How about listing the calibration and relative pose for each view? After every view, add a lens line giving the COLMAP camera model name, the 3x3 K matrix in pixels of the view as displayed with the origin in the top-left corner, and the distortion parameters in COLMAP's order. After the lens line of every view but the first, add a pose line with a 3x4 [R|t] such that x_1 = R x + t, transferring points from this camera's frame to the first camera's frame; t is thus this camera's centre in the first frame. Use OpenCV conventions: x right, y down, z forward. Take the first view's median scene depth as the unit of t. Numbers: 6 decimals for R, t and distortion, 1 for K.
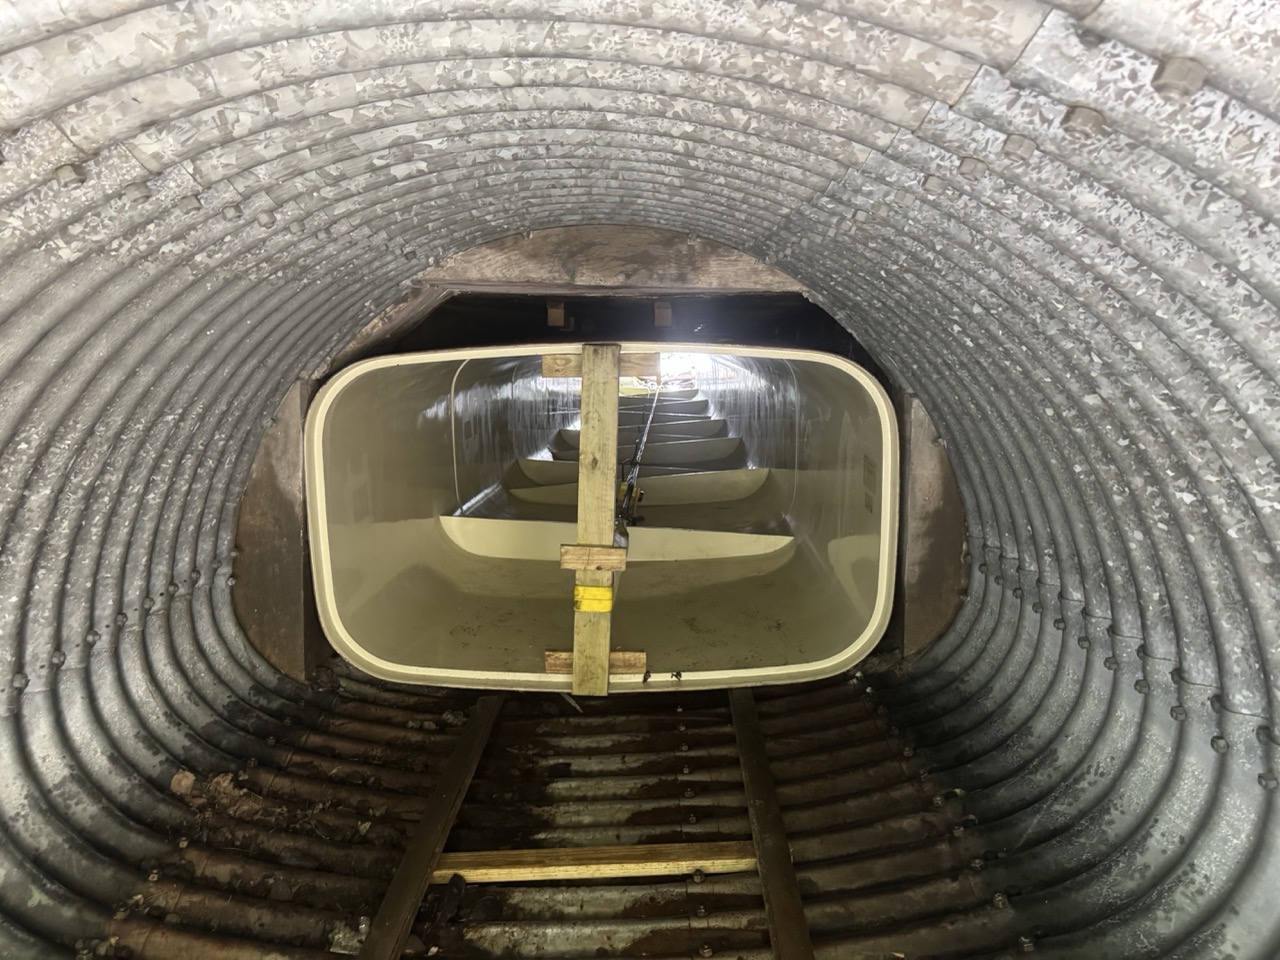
lens RADIAL K [[888.6, 0, 640.0], [0, 888.6, 480.0], [0, 0, 1]] dist [0.002248, 0.000269]
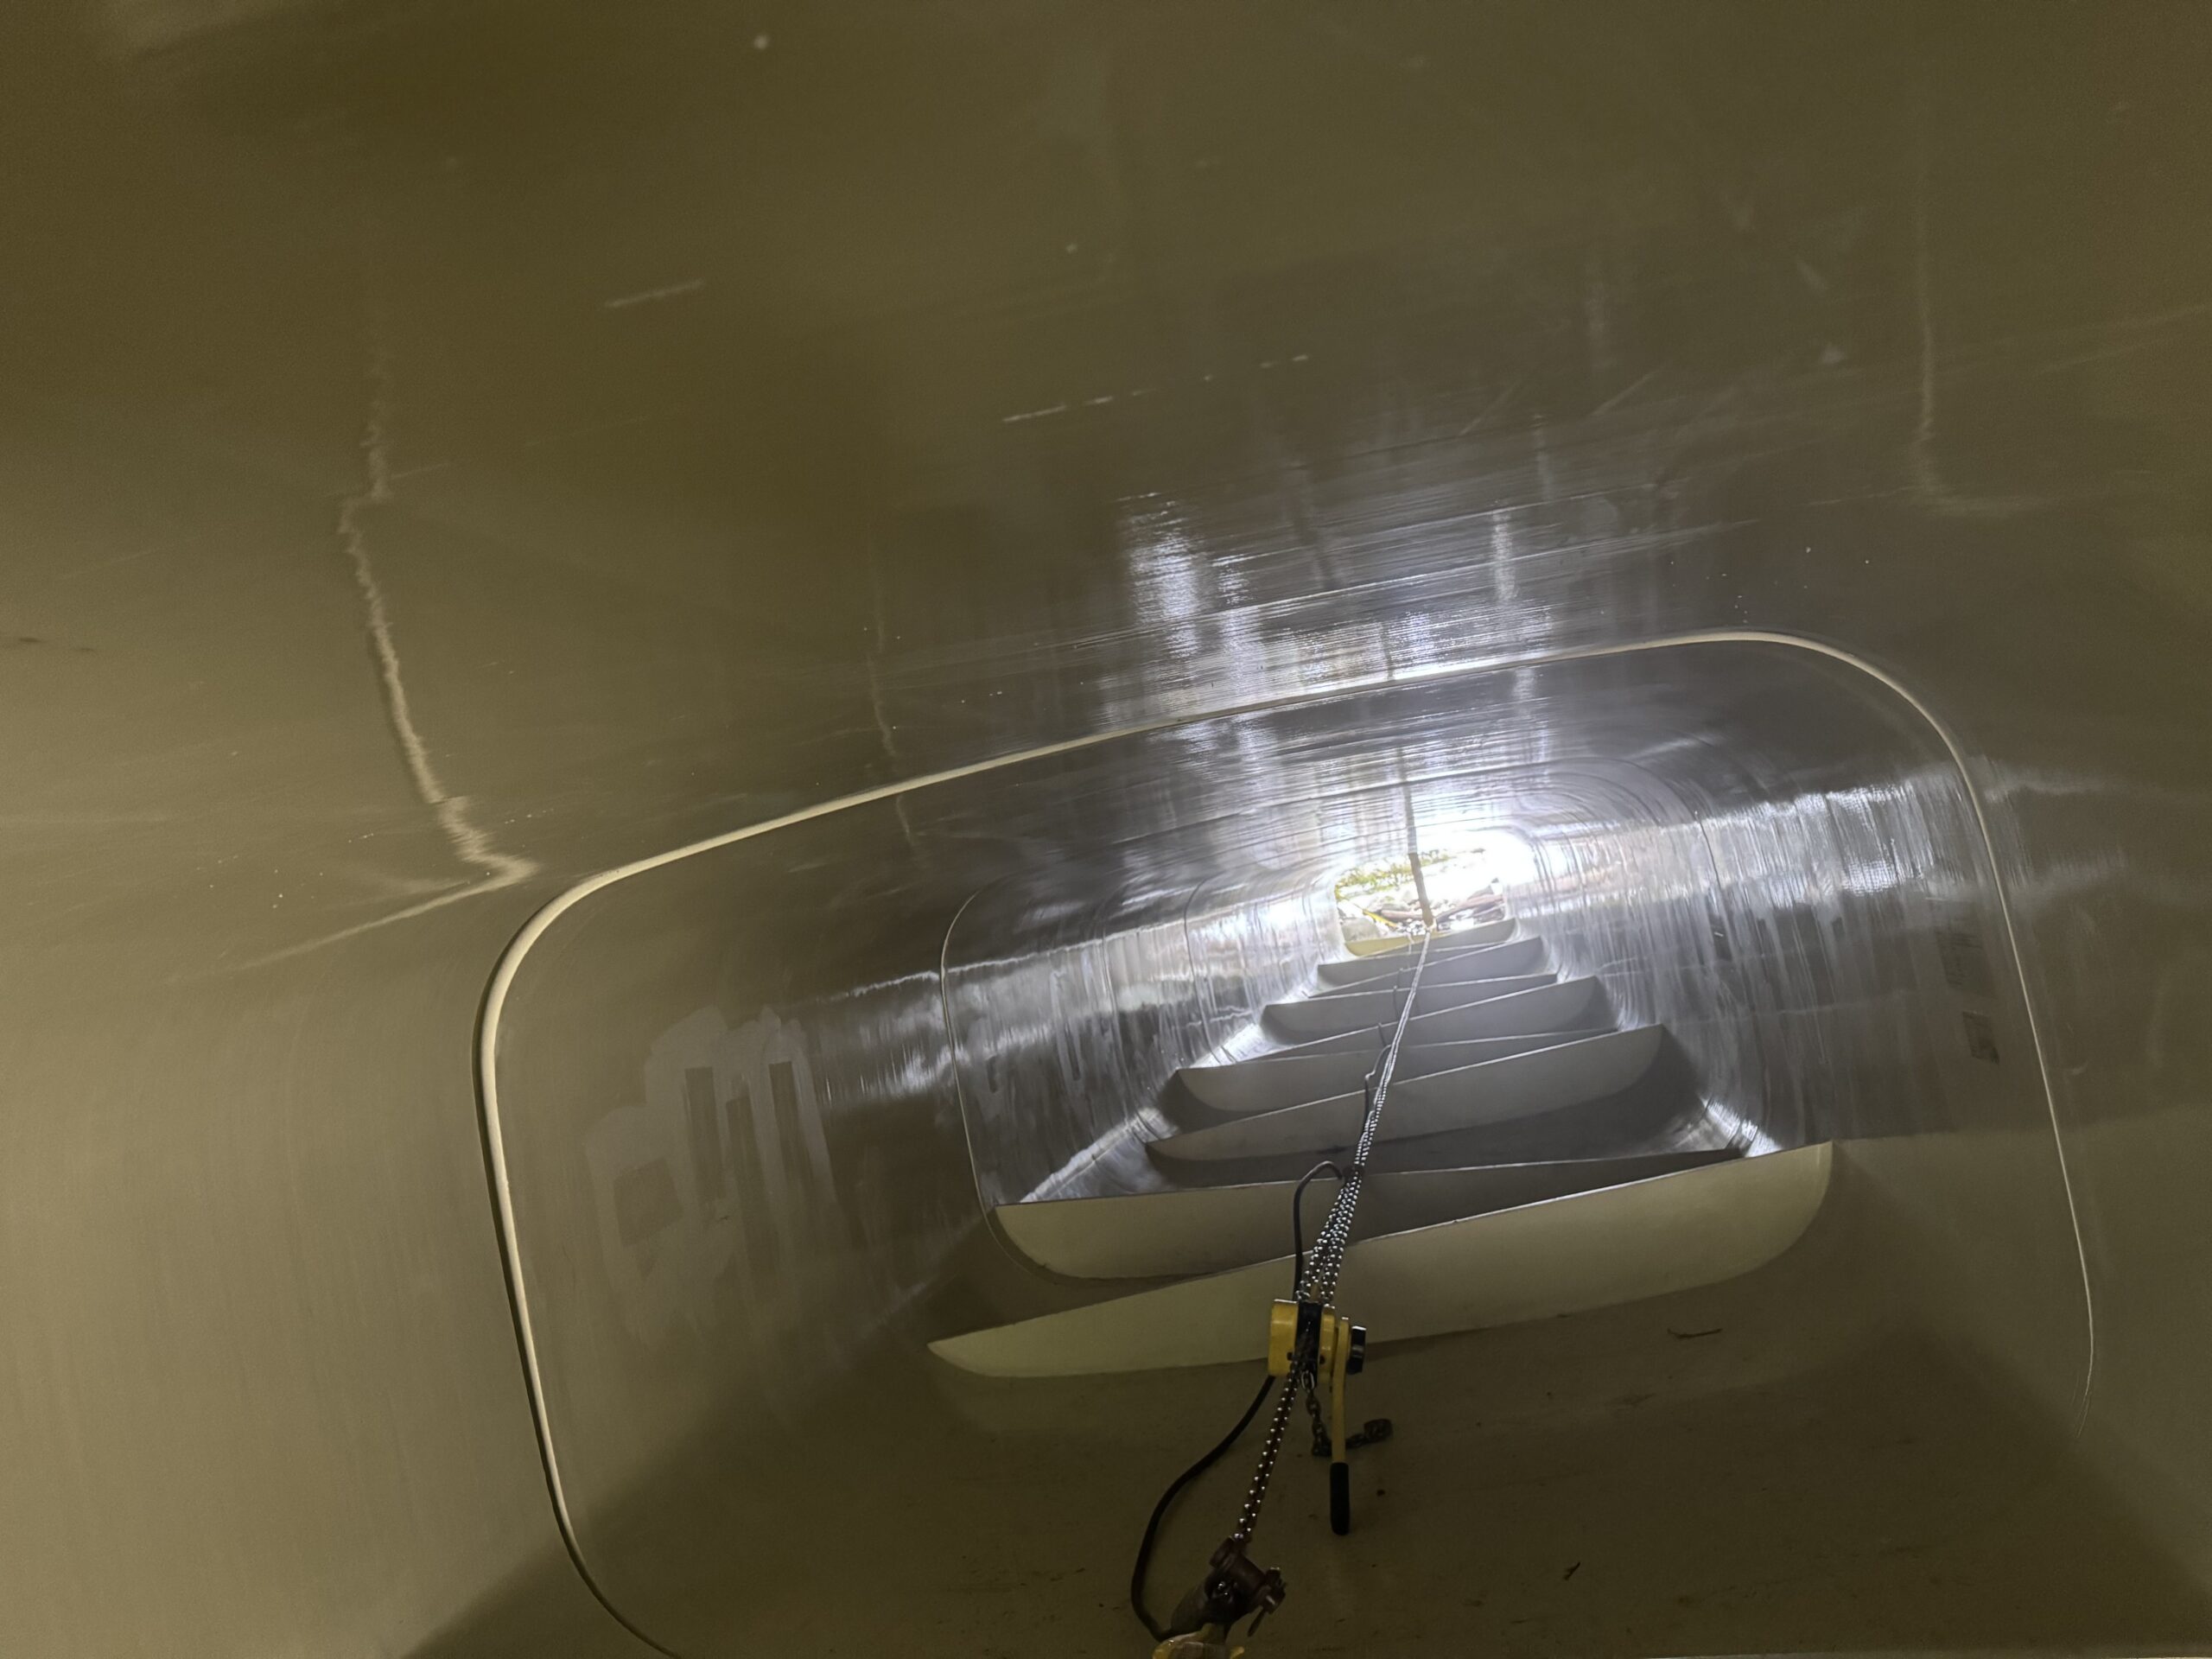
lens RADIAL K [[1535.6, 0, 1106.0], [0, 1535.6, 829.5], [0, 0, 1]] dist [0.002248, 0.000269]
pose [[0.967621, -0.177054, -0.179891, 0.016272], [0.139867, 0.969394, -0.201772, -0.021001], [0.210109, 0.170078, 0.962771, 0.239892]]
